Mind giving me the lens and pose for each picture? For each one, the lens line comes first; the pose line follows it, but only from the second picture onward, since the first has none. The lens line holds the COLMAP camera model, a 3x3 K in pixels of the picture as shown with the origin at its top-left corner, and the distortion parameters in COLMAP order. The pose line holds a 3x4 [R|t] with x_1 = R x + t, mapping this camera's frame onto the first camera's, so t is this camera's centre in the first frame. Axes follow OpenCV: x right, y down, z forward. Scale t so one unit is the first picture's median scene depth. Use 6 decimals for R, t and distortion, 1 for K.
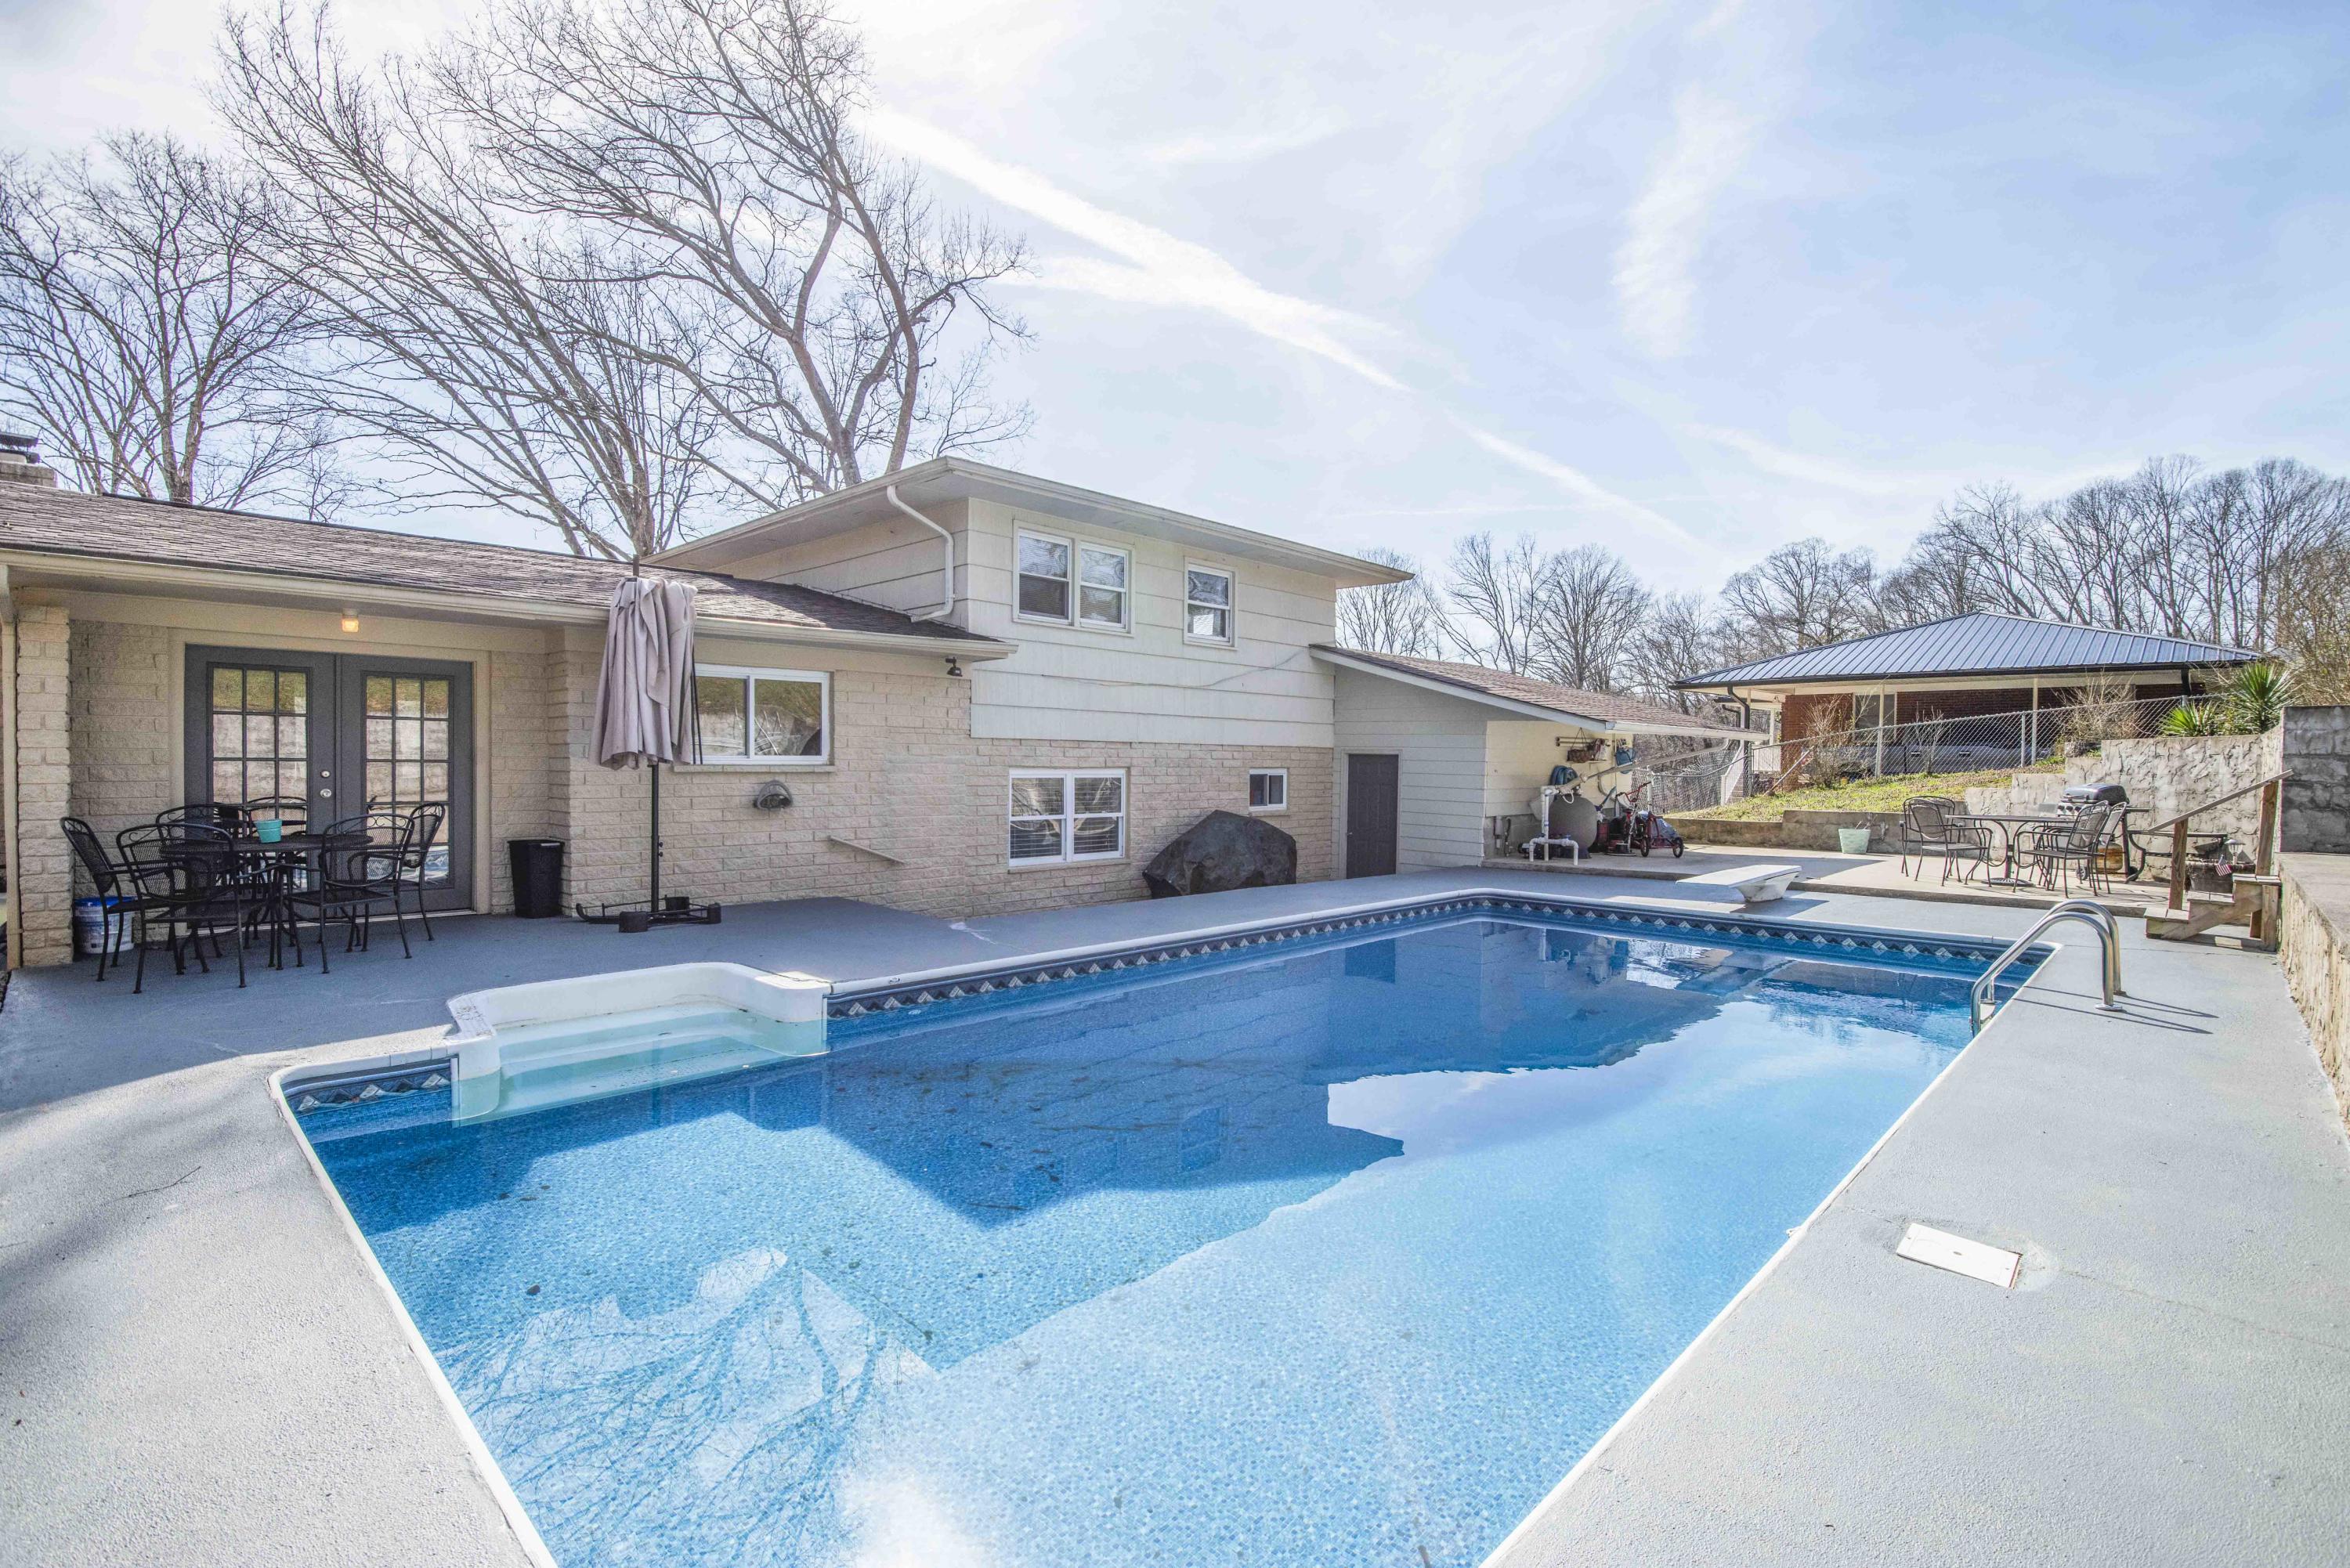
lens RADIAL K [[1076.4, 0, 1197.8], [0, 1076.4, 779.3], [0, 0, 1]] dist [-0.020772, -0.008505]
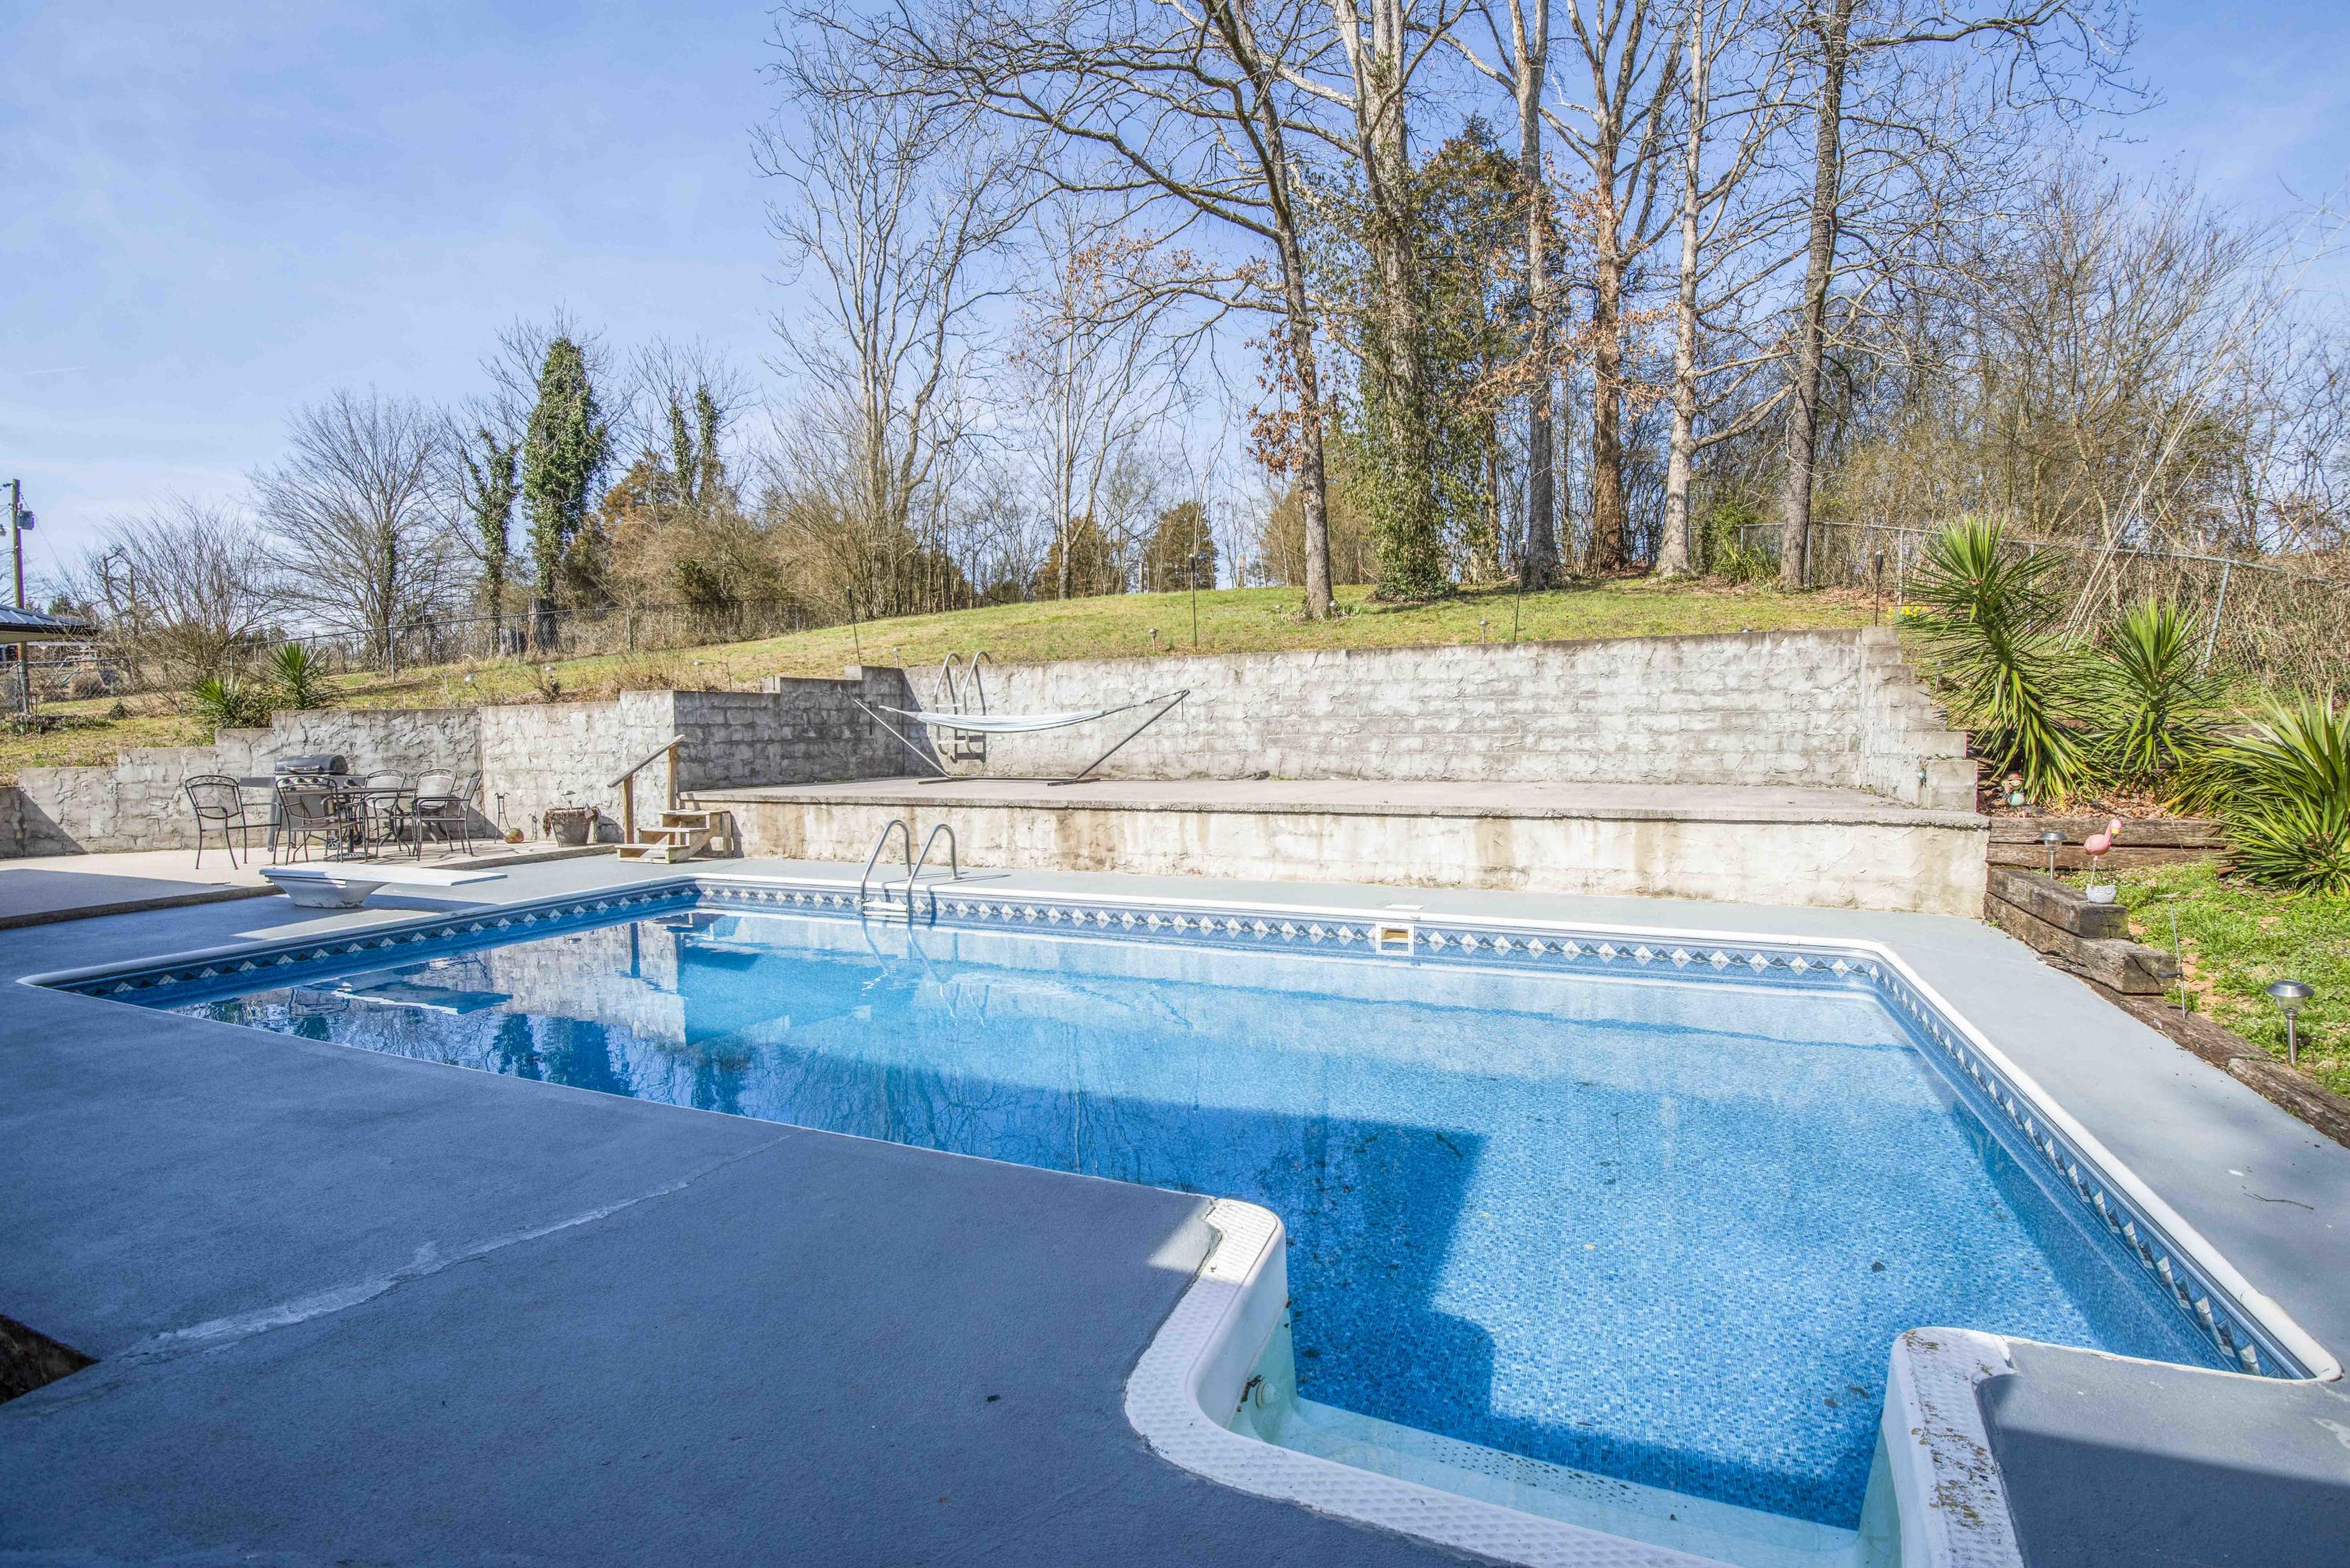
lens RADIAL K [[1076.4, 0, 1197.3], [0, 1076.4, 785.4], [0, 0, 1]] dist [-0.020772, -0.008505]
pose [[-0.375684, -0.055684, 0.925073, -0.341656], [0.022187, 0.997367, 0.069046, -0.014723], [-0.926482, 0.046464, -0.373460, 0.526950]]
